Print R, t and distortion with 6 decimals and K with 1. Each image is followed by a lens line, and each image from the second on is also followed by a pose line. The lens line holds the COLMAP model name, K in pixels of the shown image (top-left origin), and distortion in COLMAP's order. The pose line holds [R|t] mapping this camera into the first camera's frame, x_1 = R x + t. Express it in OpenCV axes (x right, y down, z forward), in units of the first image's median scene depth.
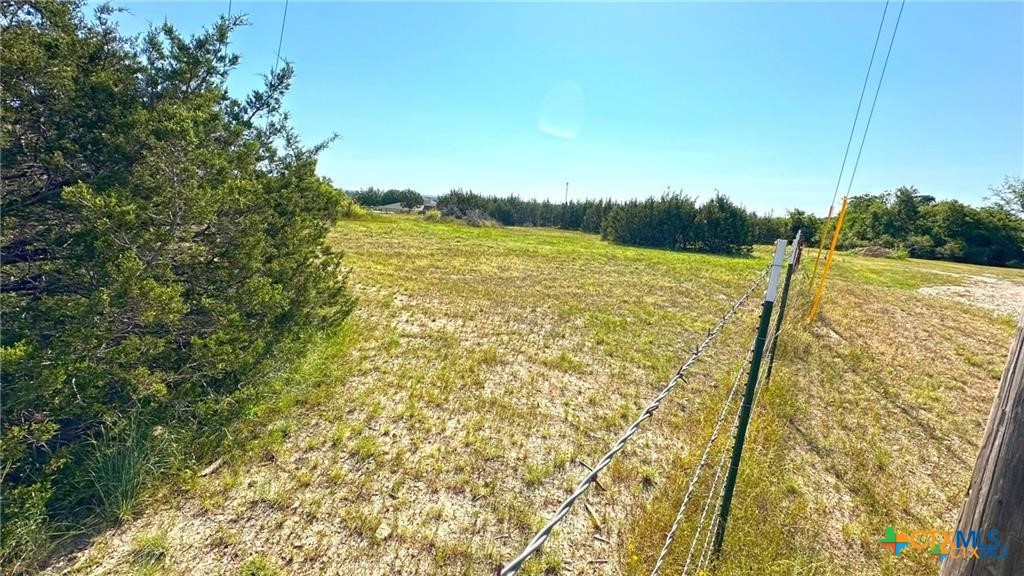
lens RADIAL K [[406.9, 0, 511.5], [0, 406.9, 287.0], [0, 0, 1]] dist [-0.000683, 0.000148]
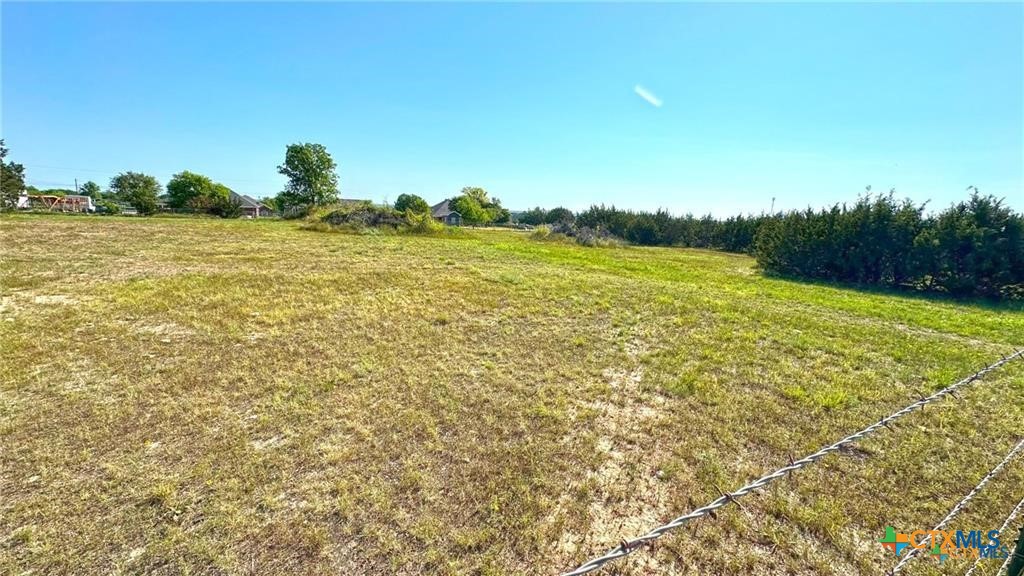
lens RADIAL K [[406.9, 0, 511.5], [0, 406.9, 287.0], [0, 0, 1]] dist [-0.000683, 0.000148]
pose [[0.906922, 0.057682, -0.417331, 0.088535], [-0.077324, 0.996546, -0.030297, -0.017360], [0.414142, 0.059747, 0.908249, 0.119731]]
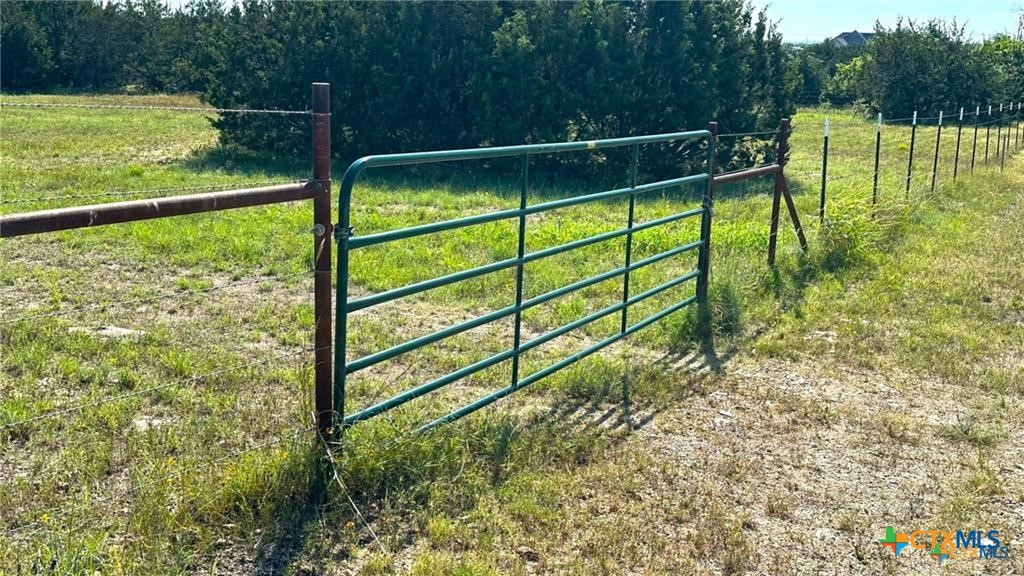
lens RADIAL K [[1185.7, 0, 512.0], [0, 1185.7, 288.0], [0, 0, 1]] dist [0.010346, 0.009213]
pose [[0.987103, -0.059812, 0.148494, 0.180722], [0.057482, 0.998147, 0.019935, -0.019461], [-0.149411, -0.011142, 0.988712, 0.176638]]
